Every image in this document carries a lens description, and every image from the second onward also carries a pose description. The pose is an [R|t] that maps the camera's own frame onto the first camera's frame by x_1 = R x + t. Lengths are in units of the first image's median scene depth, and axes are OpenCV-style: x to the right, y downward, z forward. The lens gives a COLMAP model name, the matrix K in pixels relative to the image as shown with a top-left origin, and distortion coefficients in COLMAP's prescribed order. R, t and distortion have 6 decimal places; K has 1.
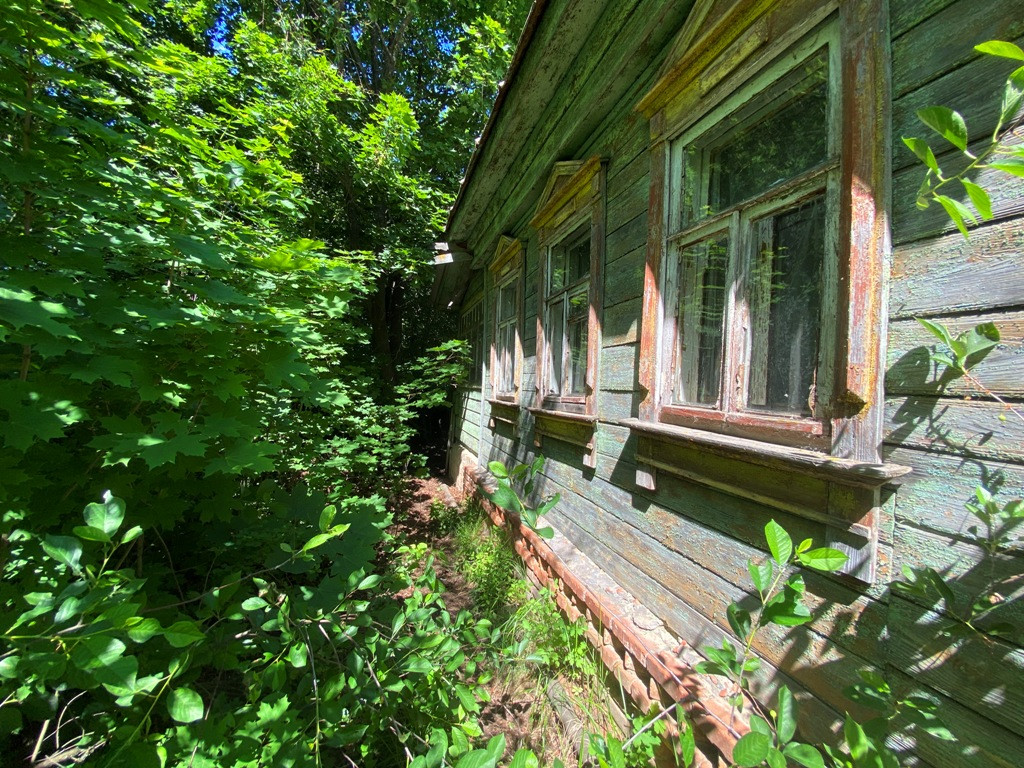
lens RADIAL K [[417.5, 0, 512.0], [0, 417.5, 384.0], [0, 0, 1]] dist [-0.031039, -0.000482]
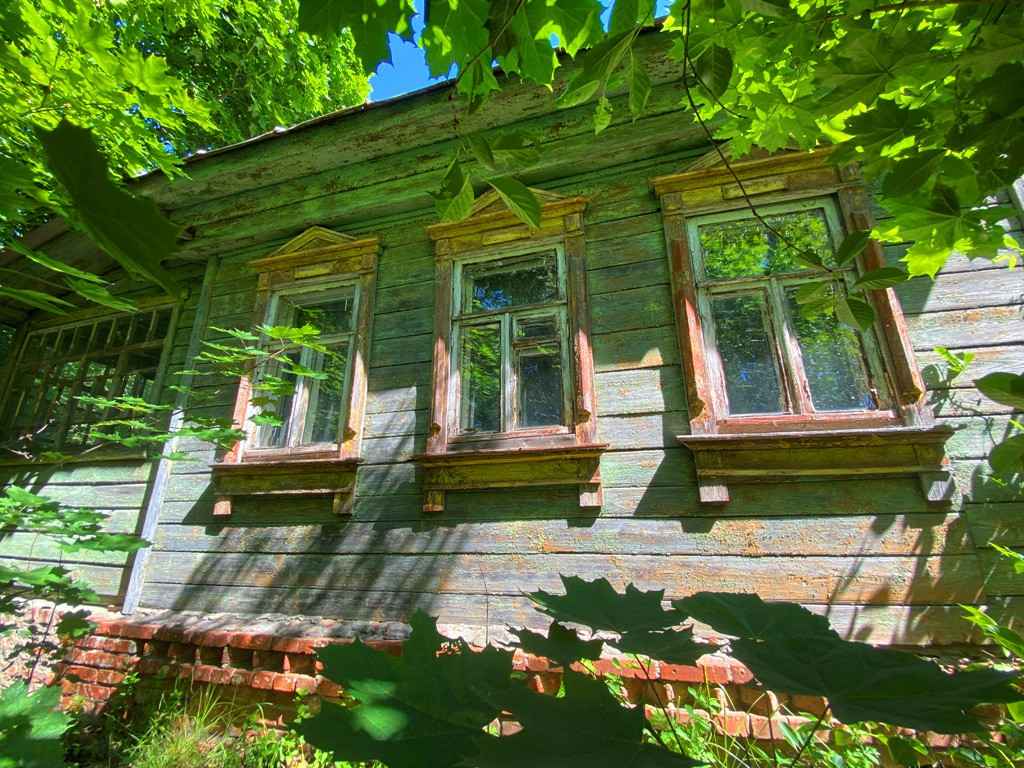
lens RADIAL K [[417.5, 0, 512.0], [0, 417.5, 384.0], [0, 0, 1]] dist [-0.031039, -0.000482]
pose [[0.547926, 0.230448, 0.804158, -0.806815], [0.019056, 0.957619, -0.287408, 0.258519], [-0.836309, 0.172802, 0.520313, 0.859393]]
